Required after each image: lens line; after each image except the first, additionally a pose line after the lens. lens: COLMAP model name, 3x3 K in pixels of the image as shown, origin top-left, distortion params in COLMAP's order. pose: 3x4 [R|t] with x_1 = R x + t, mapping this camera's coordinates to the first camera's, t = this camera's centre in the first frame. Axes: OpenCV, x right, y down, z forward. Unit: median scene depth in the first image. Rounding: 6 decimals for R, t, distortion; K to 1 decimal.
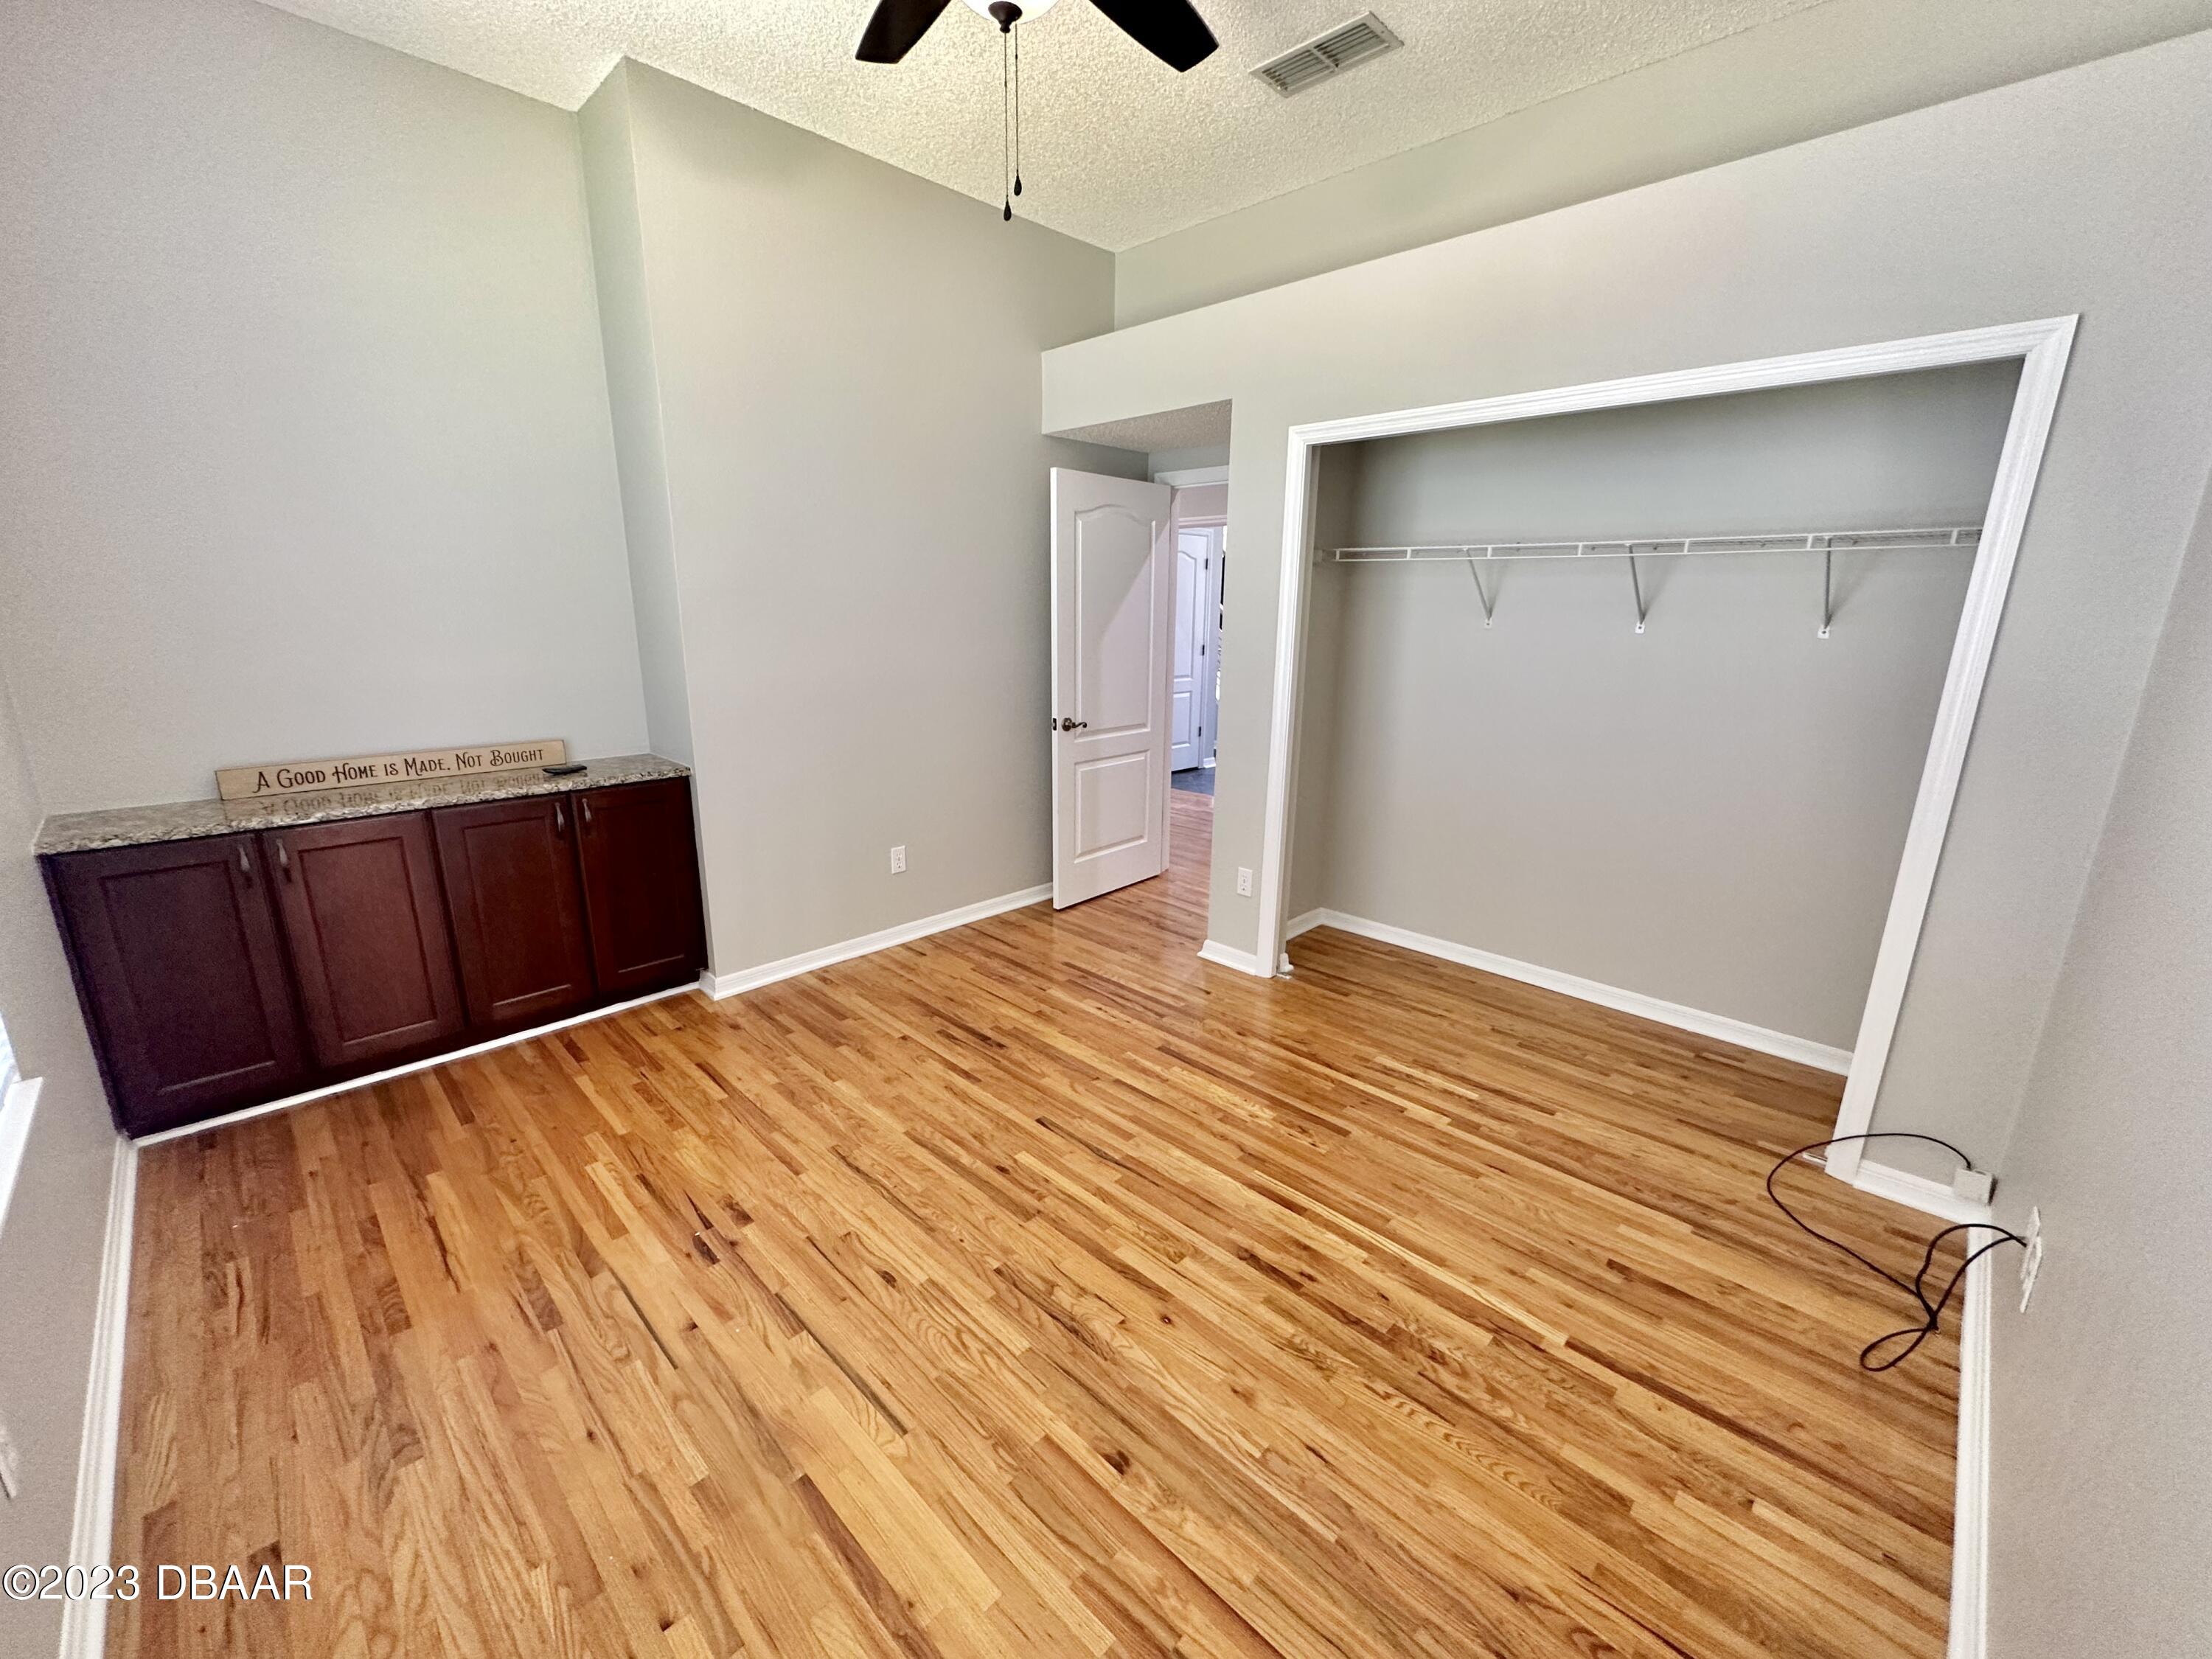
lens RADIAL K [[886.0, 0, 1108.3], [0, 886.0, 827.7], [0, 0, 1]] dist [-0.002018, 0.000398]
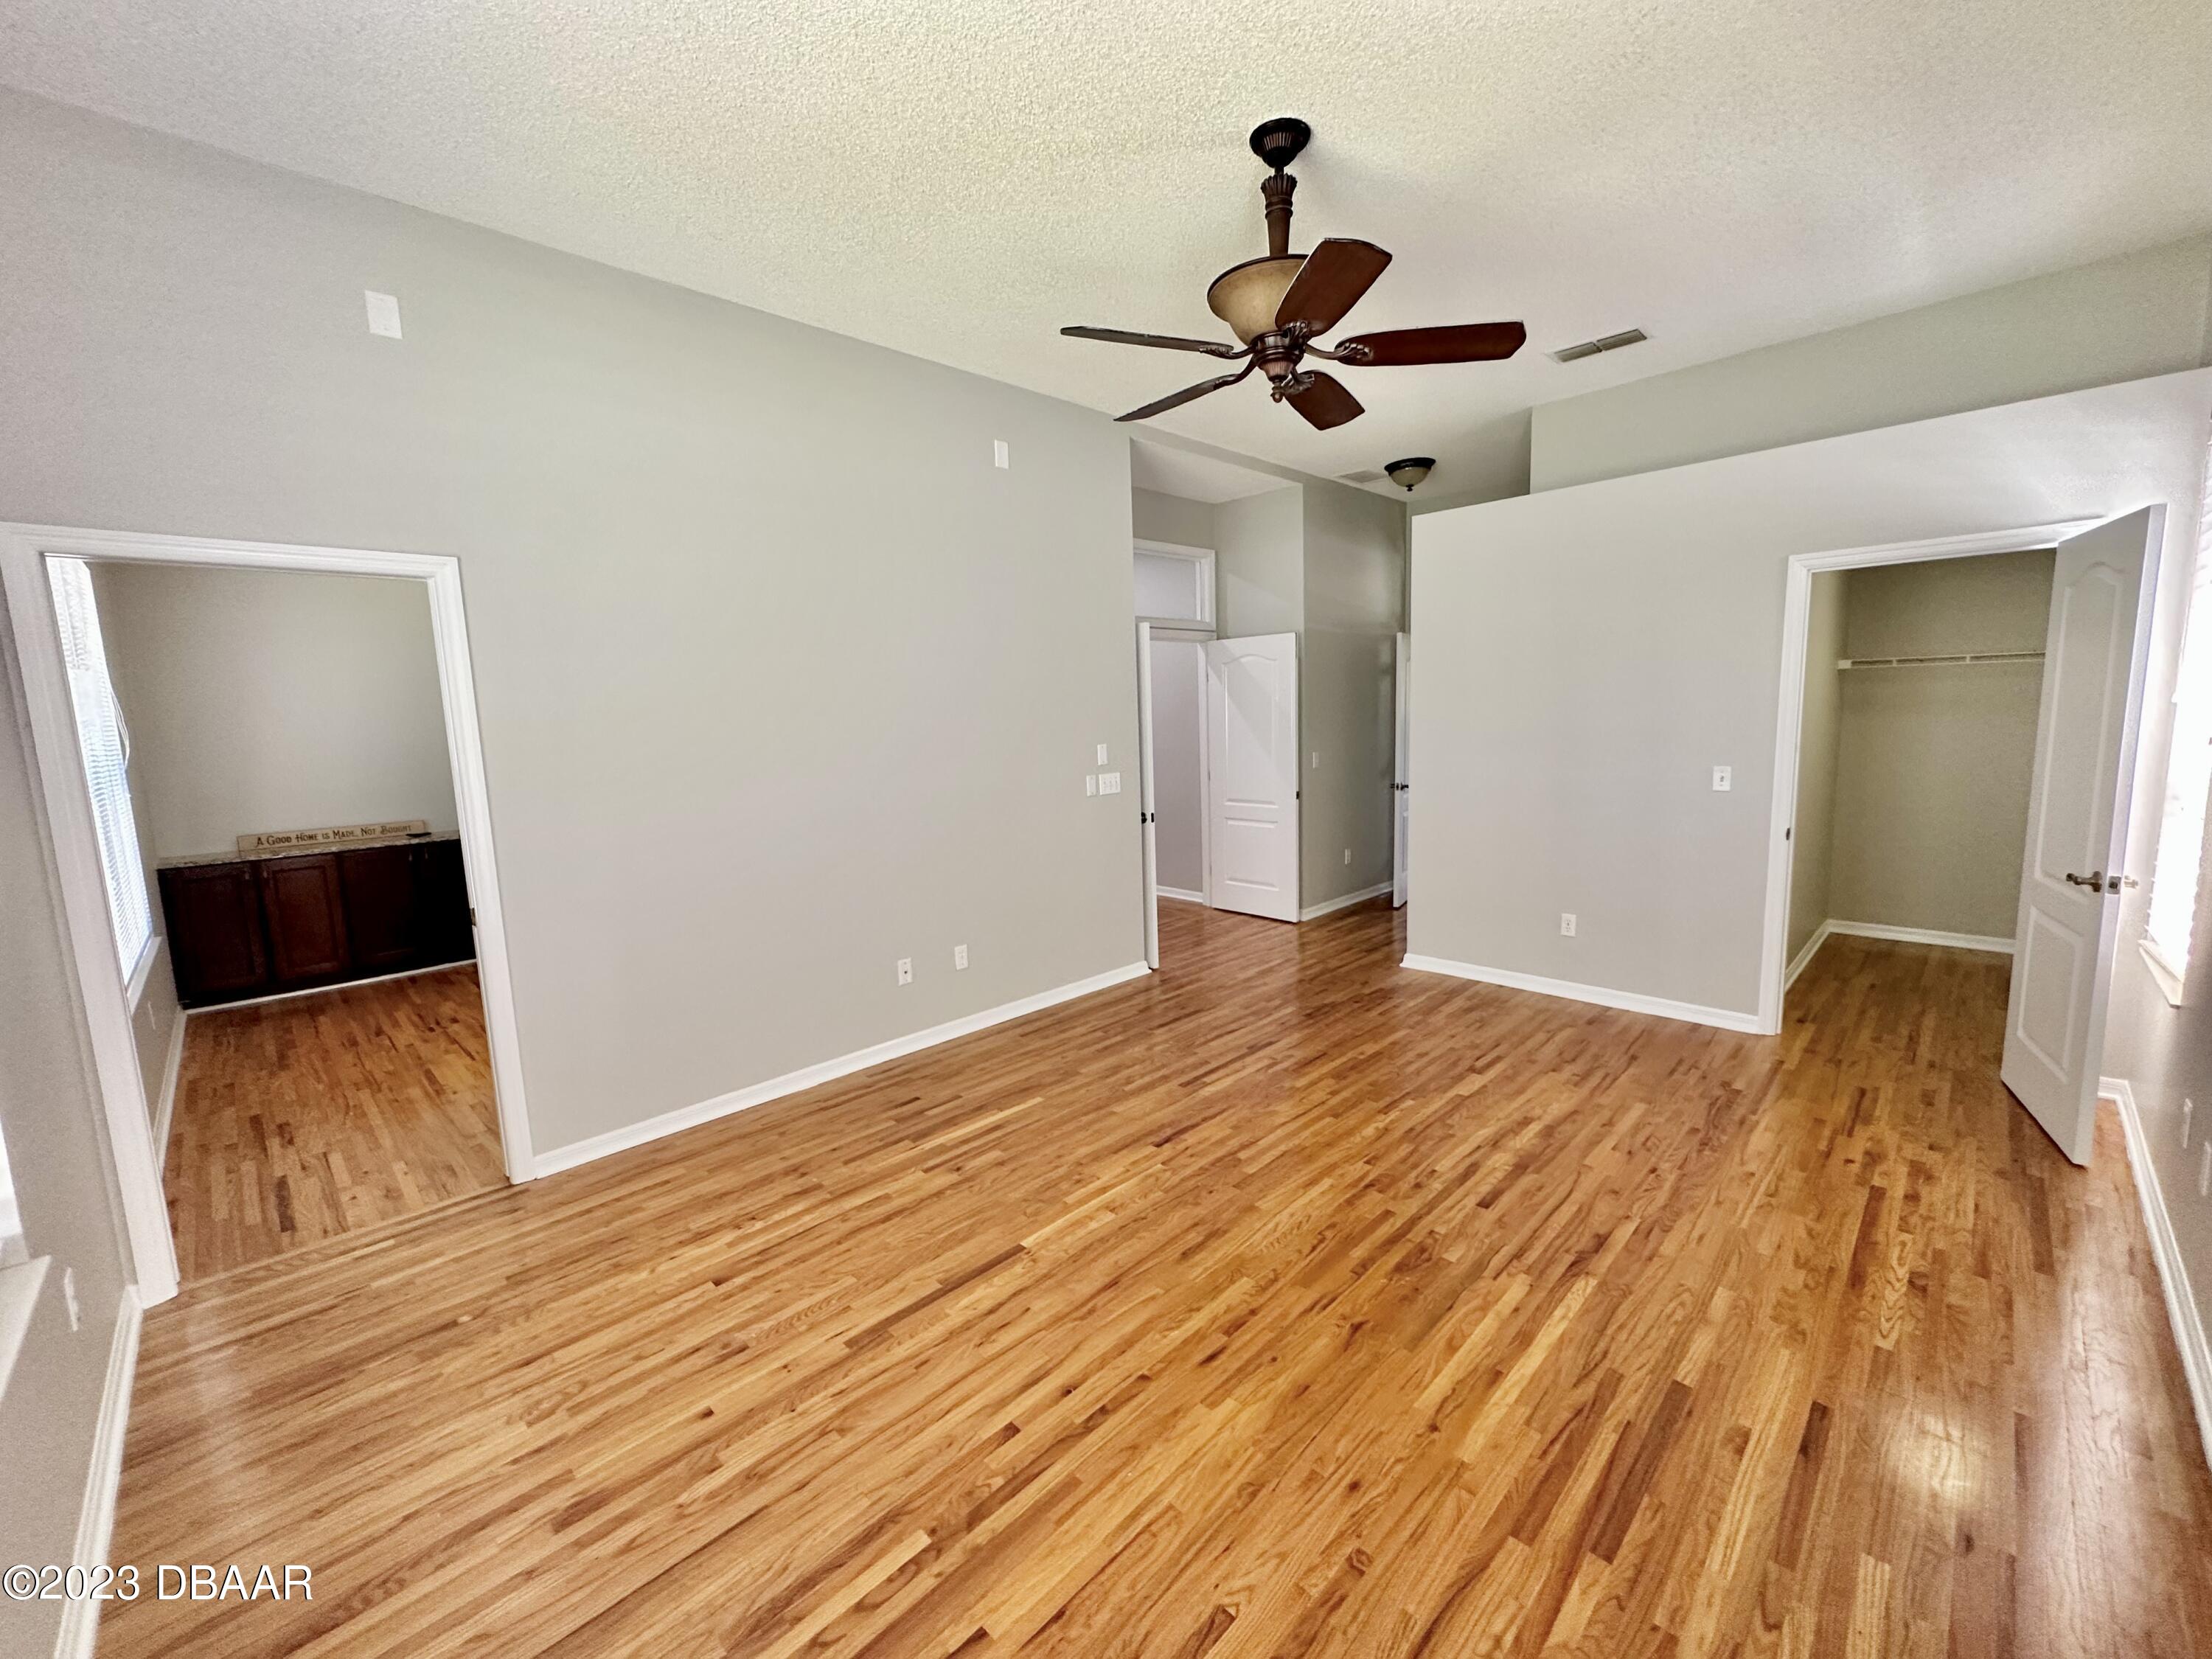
lens RADIAL K [[886.0, 0, 1102.0], [0, 886.0, 833.6], [0, 0, 1]] dist [-0.002018, 0.000398]
pose [[0.999026, -0.038583, -0.021428, 1.009335], [0.035894, 0.992810, -0.114190, 0.229165], [0.025680, 0.113309, 0.993228, -0.958999]]
